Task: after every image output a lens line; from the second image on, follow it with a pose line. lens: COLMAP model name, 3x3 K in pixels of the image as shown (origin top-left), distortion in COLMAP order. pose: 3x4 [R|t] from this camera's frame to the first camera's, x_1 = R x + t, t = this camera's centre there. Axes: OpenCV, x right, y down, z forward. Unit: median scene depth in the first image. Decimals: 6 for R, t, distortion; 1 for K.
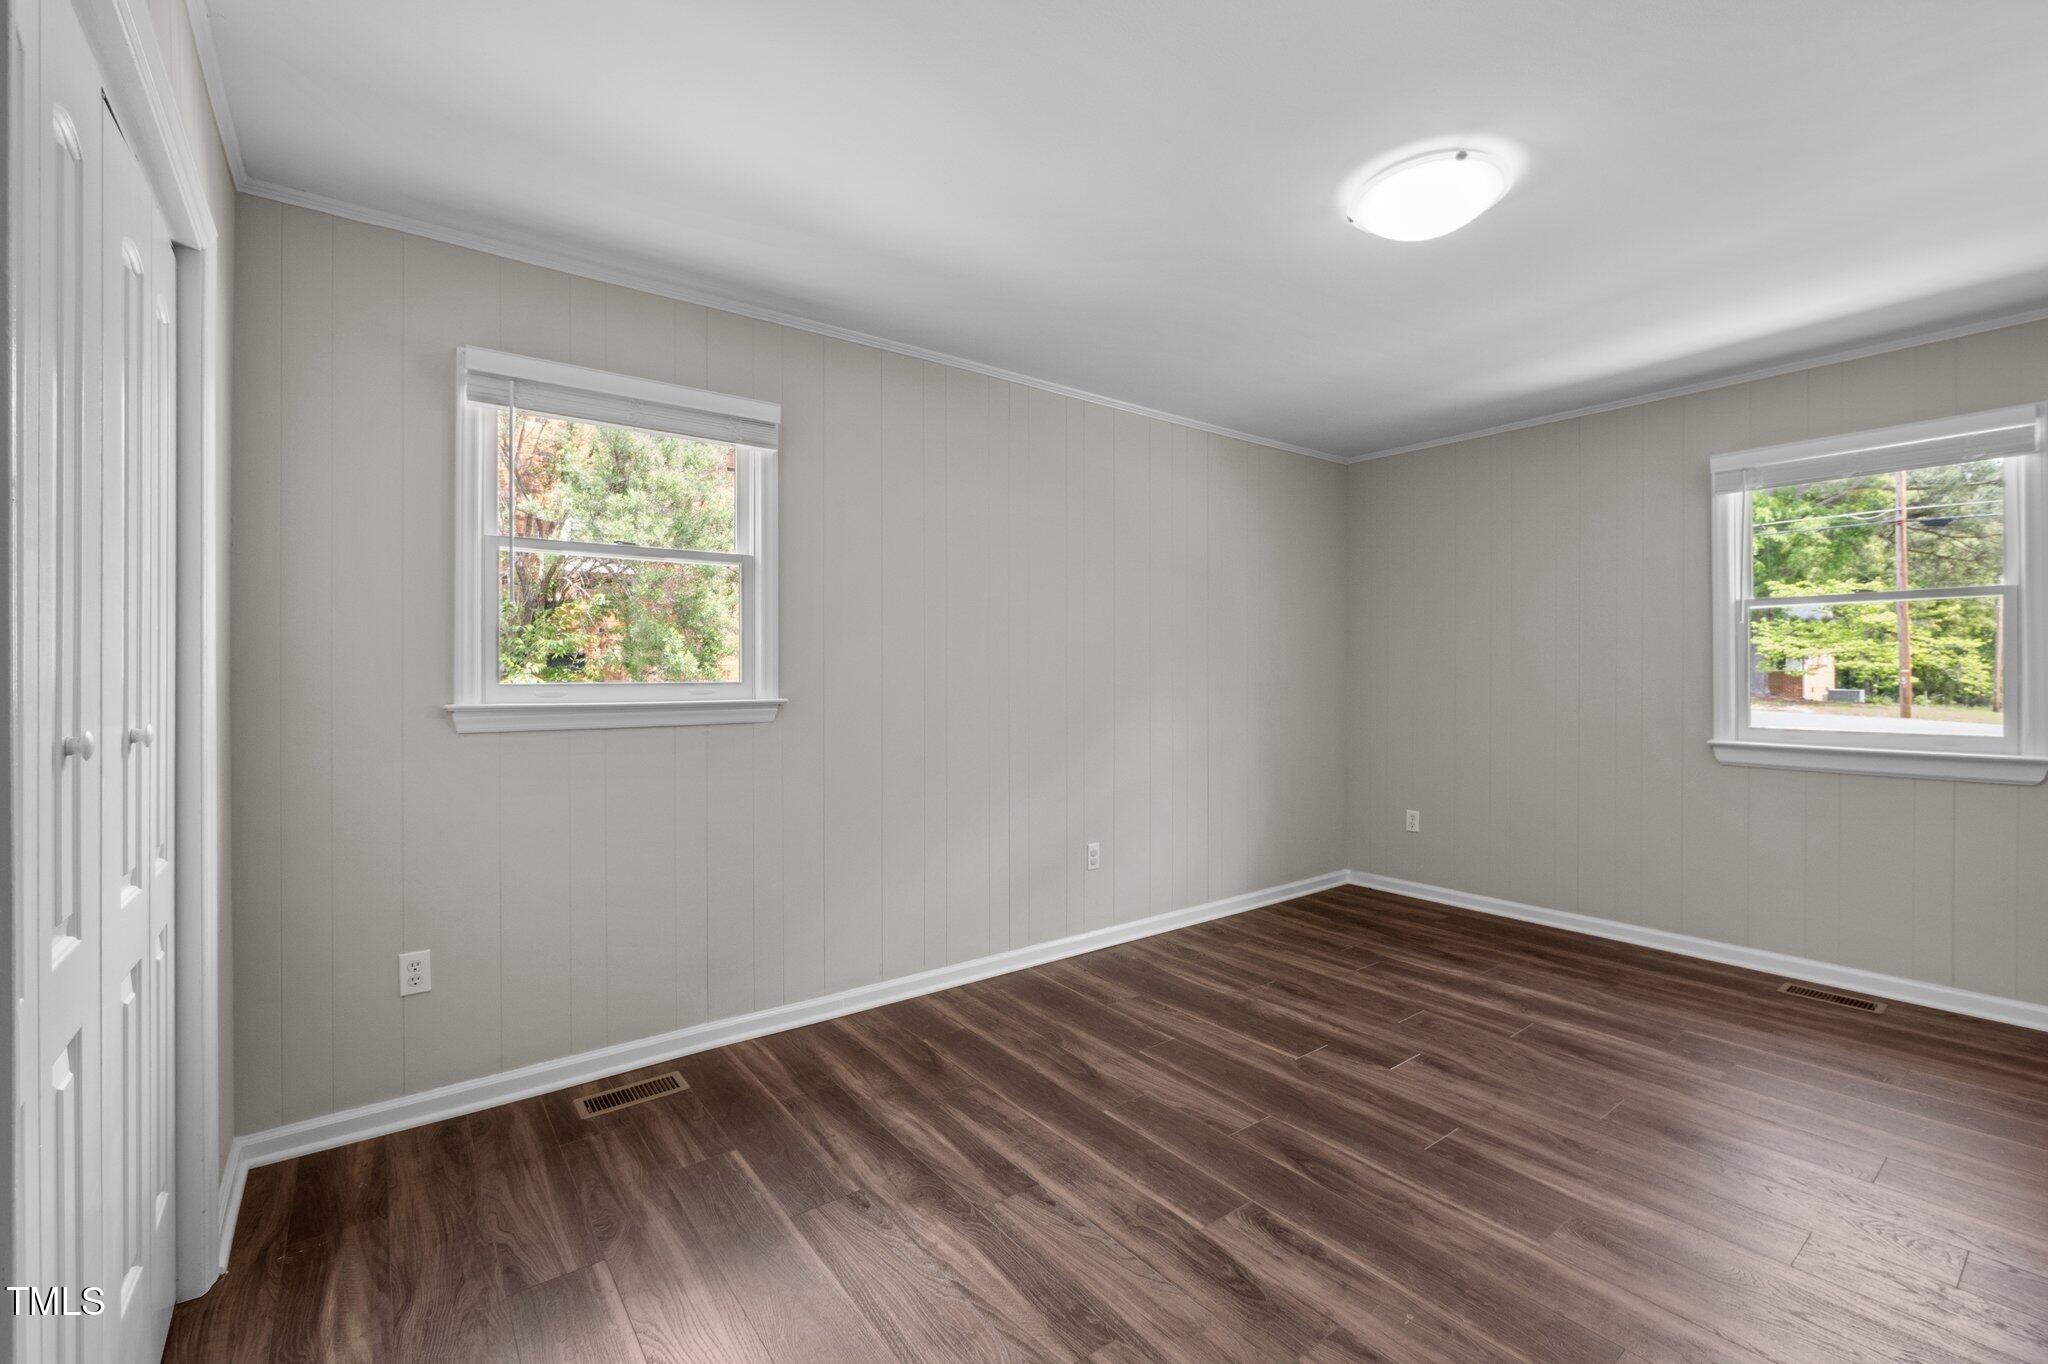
lens RADIAL K [[857.9, 0, 1015.9], [0, 857.9, 688.8], [0, 0, 1]] dist [0.000861, 0.000270]
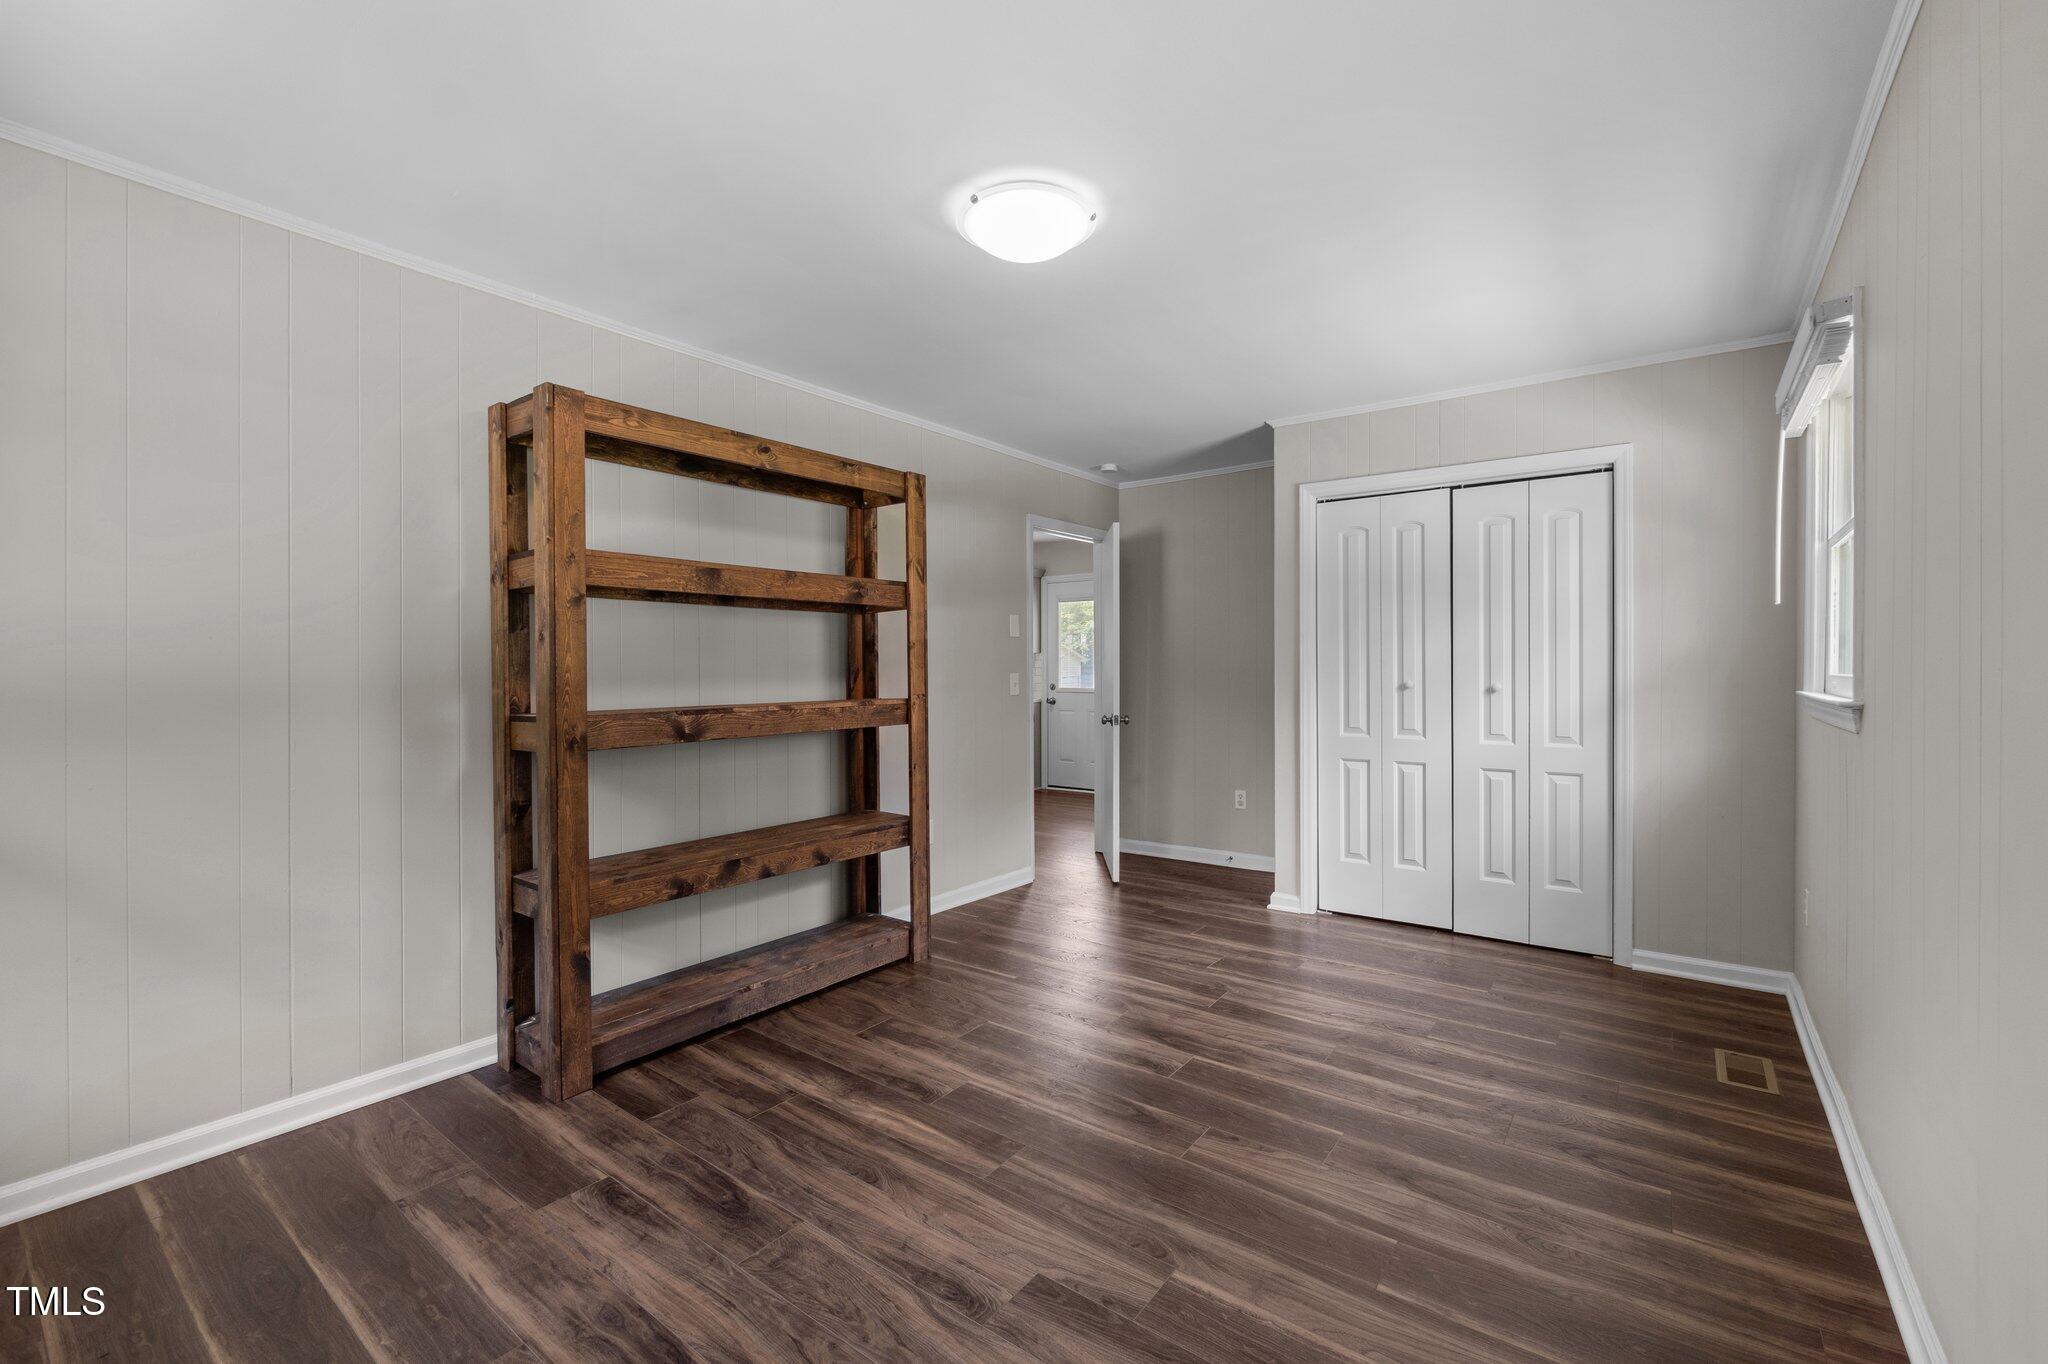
lens RADIAL K [[857.9, 0, 1024.7], [0, 857.9, 672.2], [0, 0, 1]] dist [0.000861, 0.000270]
pose [[-0.959974, 0.004056, -0.280059, 0.736147], [-0.001982, 0.999772, 0.021274, -0.031666], [0.280081, 0.020978, -0.959747, 1.894693]]
